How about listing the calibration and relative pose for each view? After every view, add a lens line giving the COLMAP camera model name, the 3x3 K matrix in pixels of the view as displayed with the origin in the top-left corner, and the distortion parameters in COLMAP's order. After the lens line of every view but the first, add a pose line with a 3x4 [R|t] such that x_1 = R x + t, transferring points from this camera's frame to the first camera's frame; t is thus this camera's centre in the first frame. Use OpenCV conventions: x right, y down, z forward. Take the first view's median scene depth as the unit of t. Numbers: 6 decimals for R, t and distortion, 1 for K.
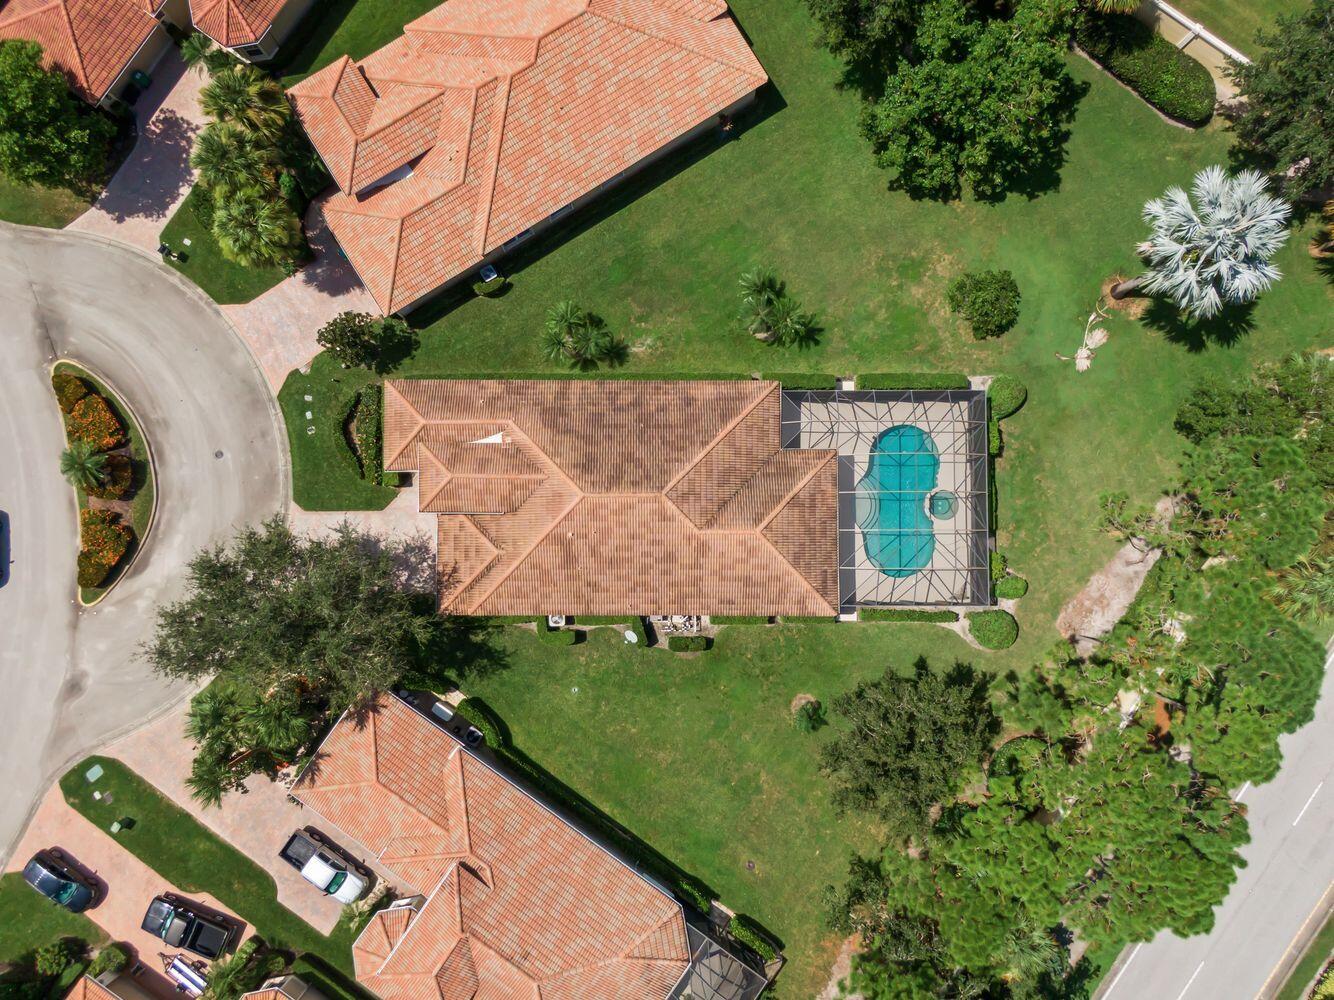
lens RADIAL K [[946.9, 0, 667.0], [0, 946.9, 500.0], [0, 0, 1]] dist [-0.042671, 0.001249]
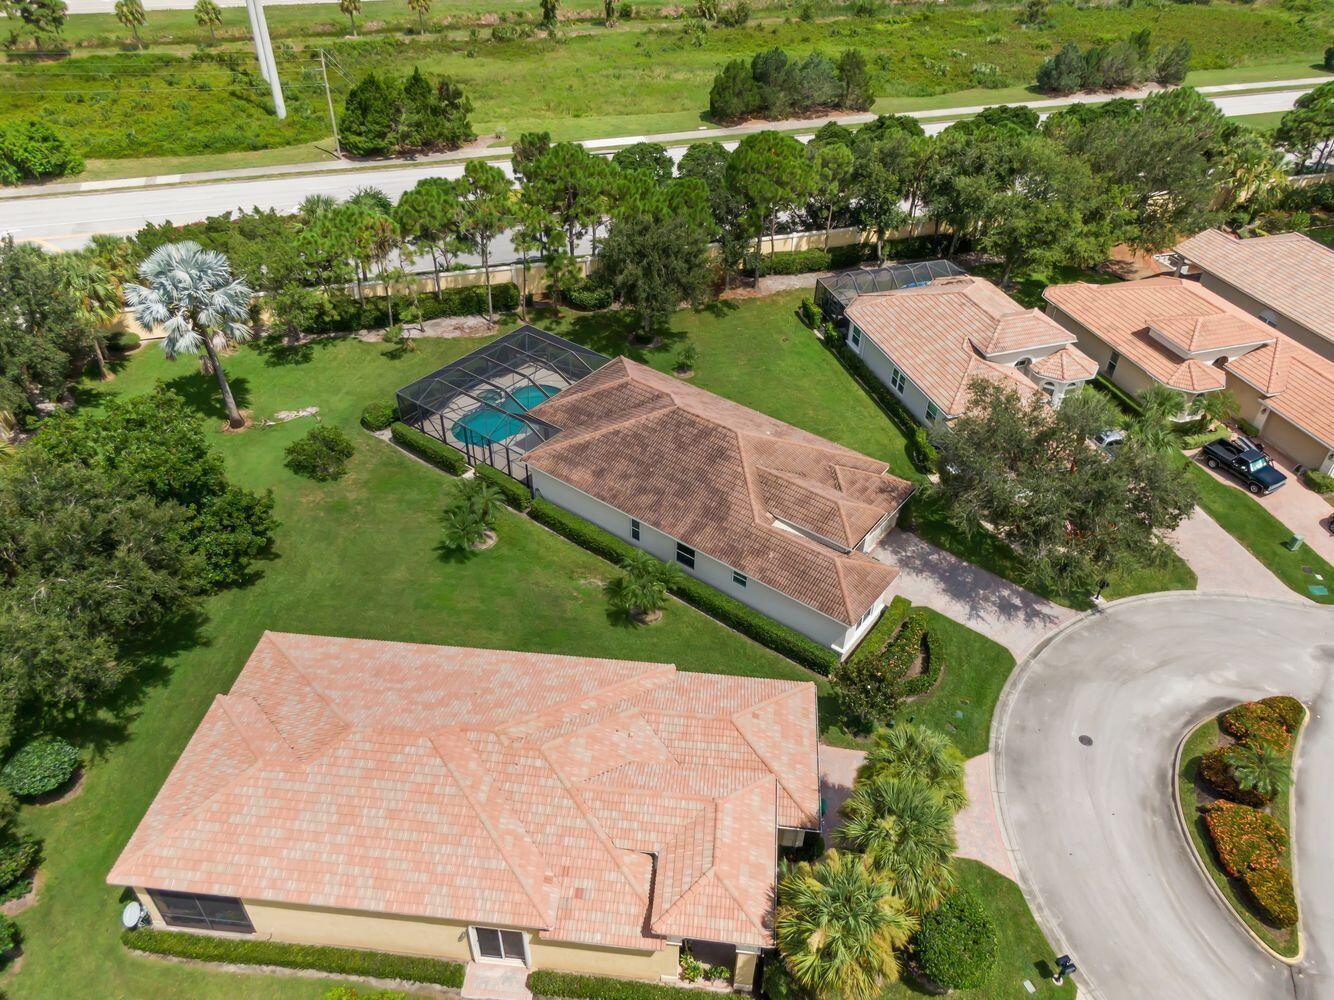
lens RADIAL K [[946.9, 0, 667.0], [0, 946.9, 500.0], [0, 0, 1]] dist [-0.042671, 0.001249]
pose [[-0.789027, -0.397214, 0.468677, -0.489540], [0.612113, -0.443103, 0.654964, -0.692074], [-0.052488, 0.803667, 0.592760, 0.388781]]
